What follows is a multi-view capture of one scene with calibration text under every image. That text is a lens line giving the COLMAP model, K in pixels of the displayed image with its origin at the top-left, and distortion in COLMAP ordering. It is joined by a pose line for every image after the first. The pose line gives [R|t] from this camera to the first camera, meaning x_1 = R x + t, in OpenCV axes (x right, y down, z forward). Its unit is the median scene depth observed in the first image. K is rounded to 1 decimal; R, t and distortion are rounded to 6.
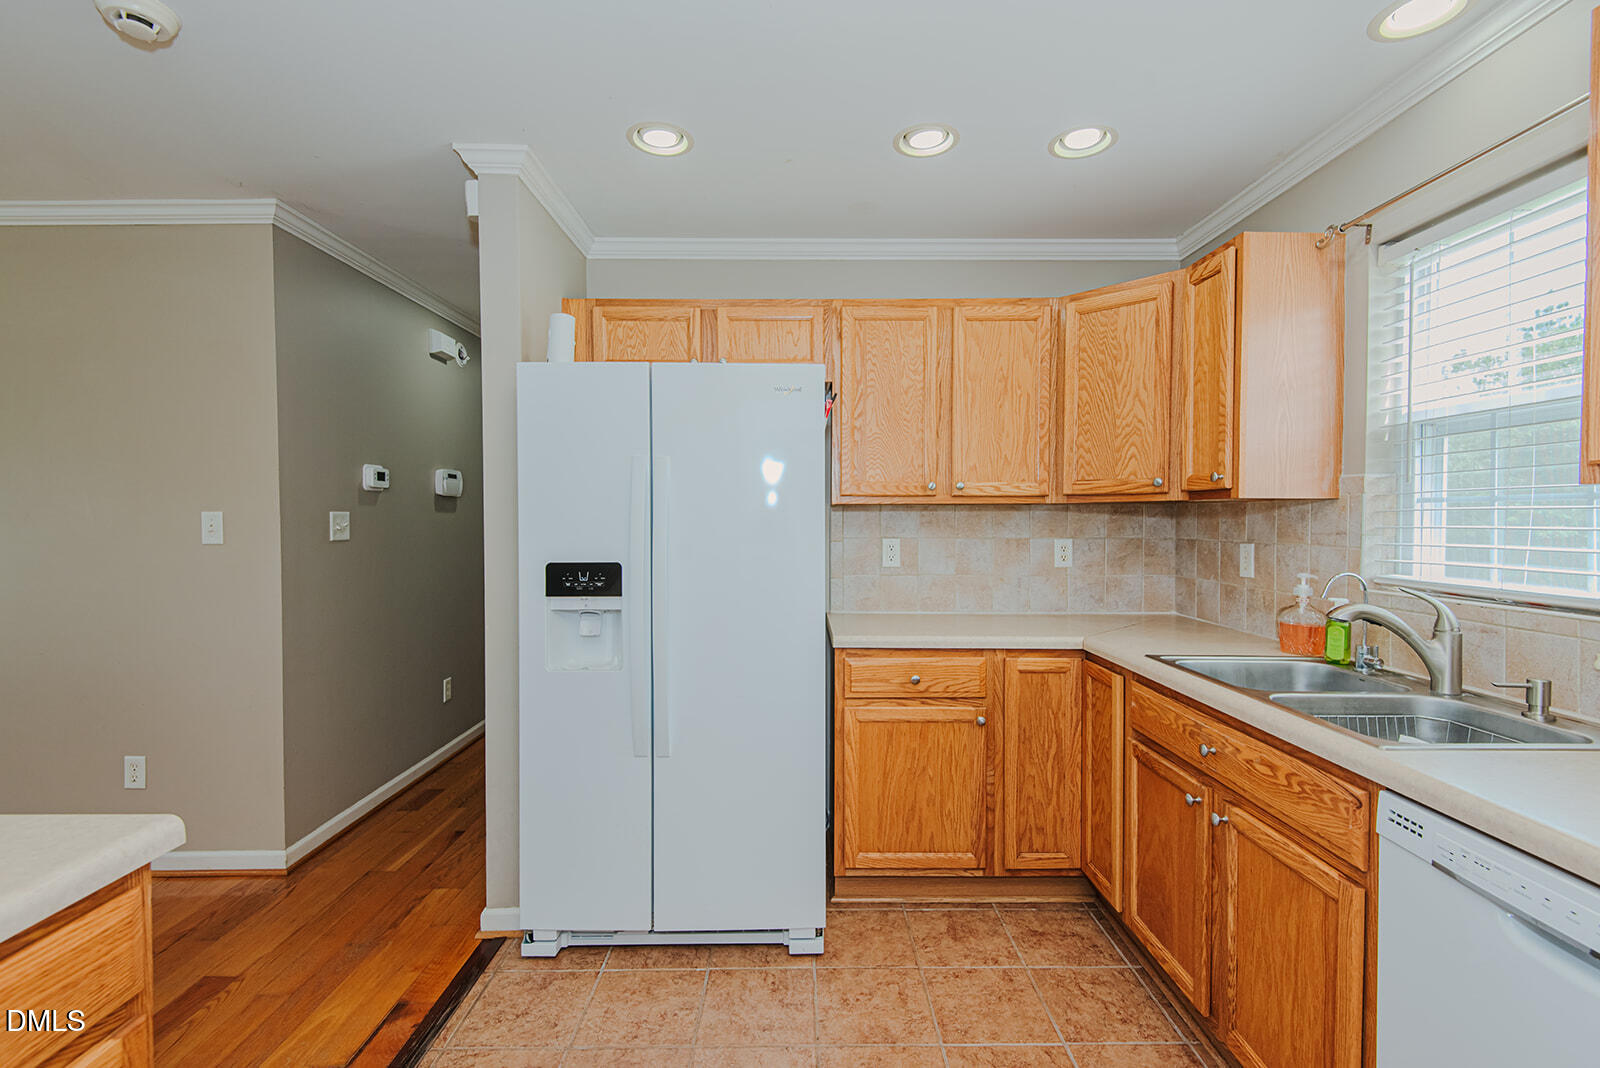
lens RADIAL K [[718.9, 0, 803.2], [0, 718.9, 531.1], [0, 0, 1]] dist [0.031143, -0.020762]
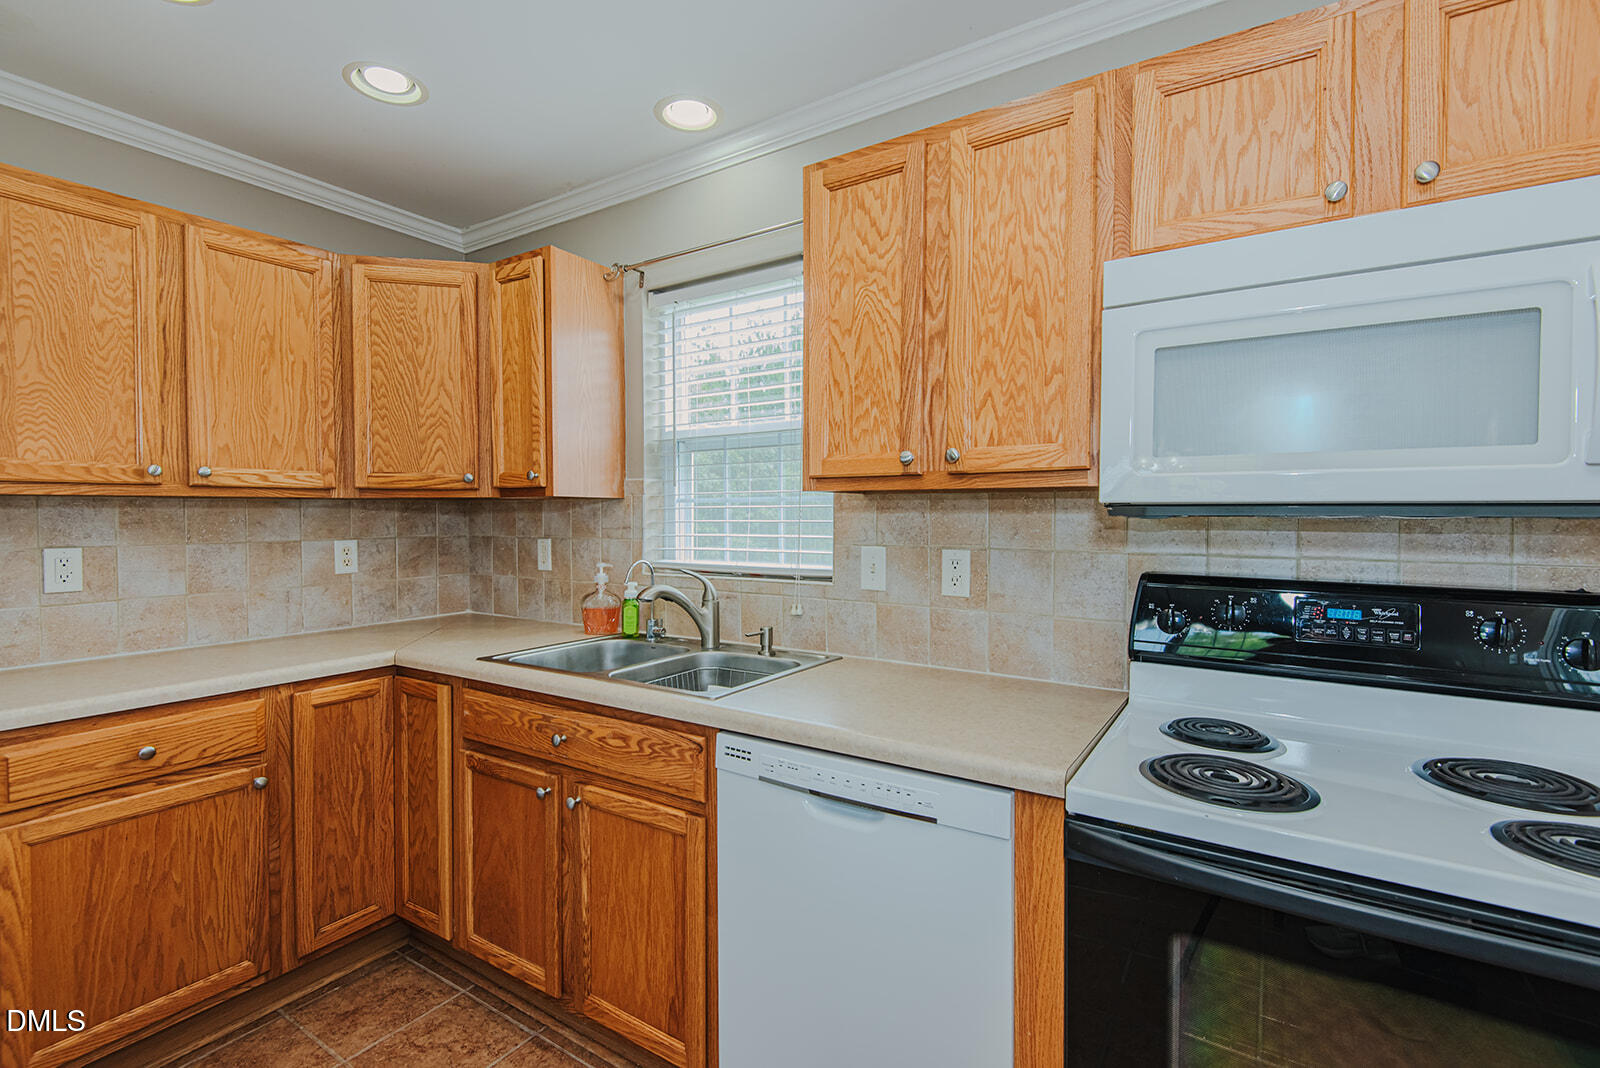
lens RADIAL K [[718.9, 0, 803.2], [0, 718.9, 531.1], [0, 0, 1]] dist [0.031143, -0.020762]
pose [[0.548583, -0.022413, 0.835795, -0.079070], [0.019433, 0.999712, 0.014053, -0.001838], [-0.835870, 0.008532, 0.548861, 0.105255]]
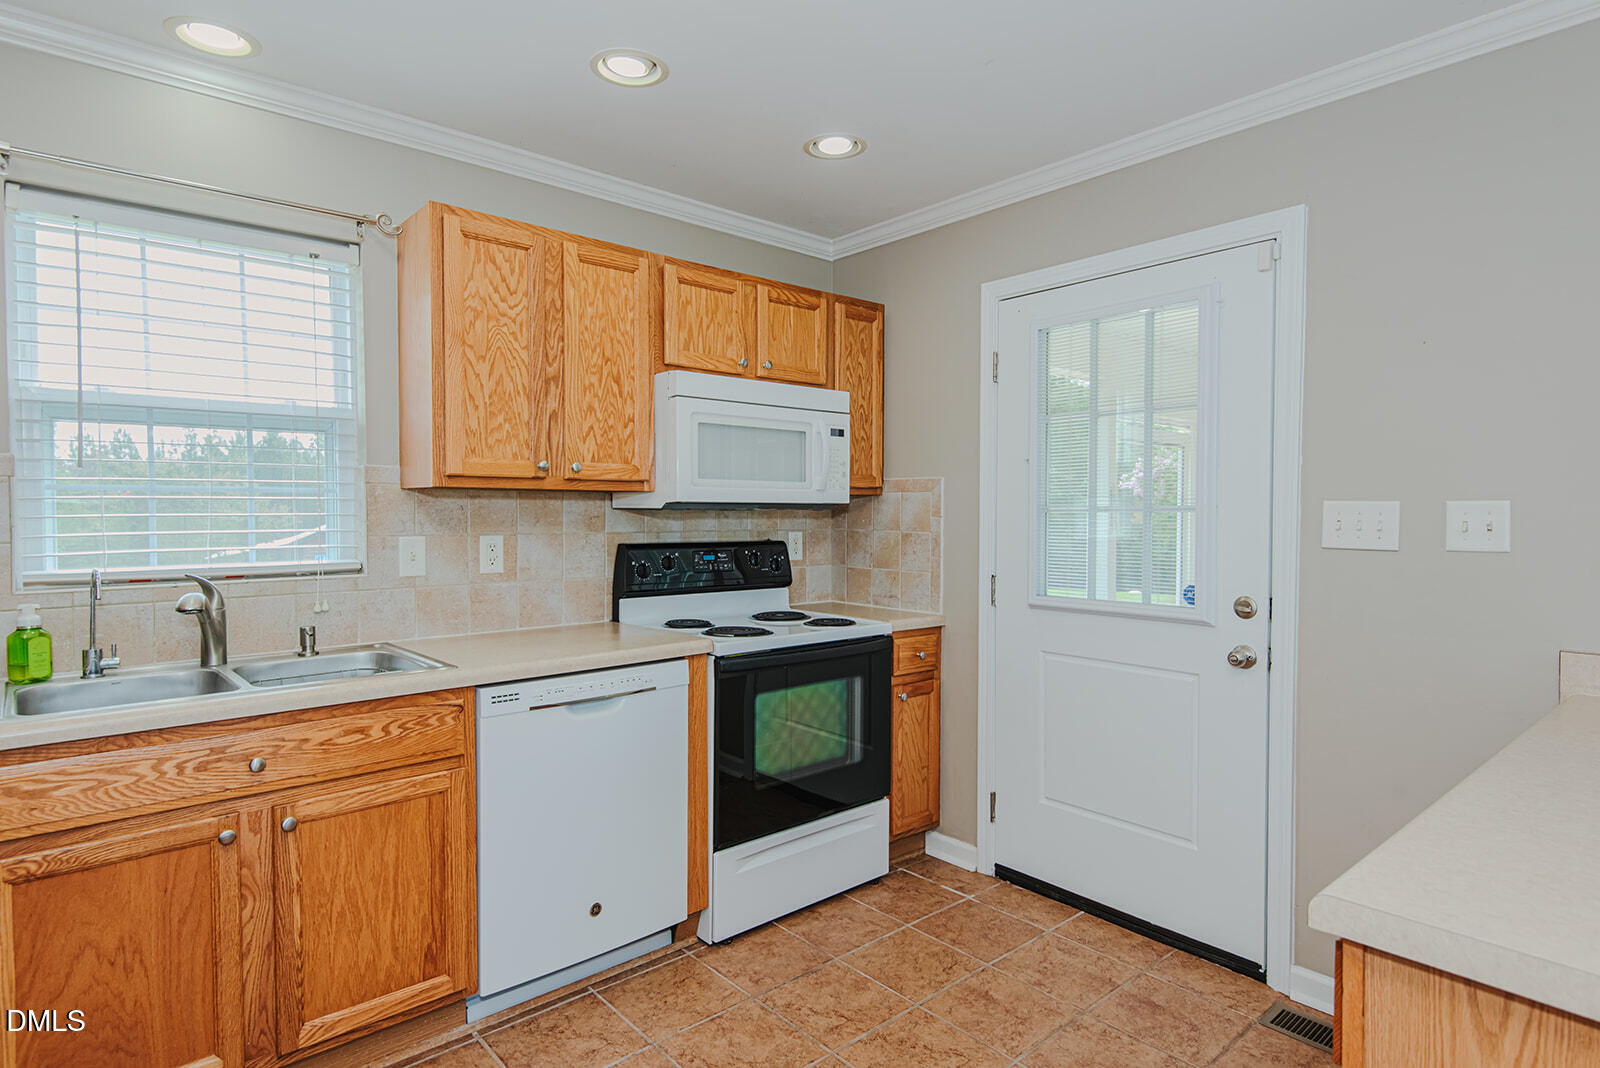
lens RADIAL K [[860.5, 0, 800.0], [0, 860.5, 534.0], [0, 0, 1]] dist [-0.000836, -0.000432]
pose [[-0.654766, -0.024465, 0.755435, -0.509869], [0.012508, 0.998988, 0.043194, -0.015693], [-0.755728, 0.037731, -0.653798, 0.875737]]
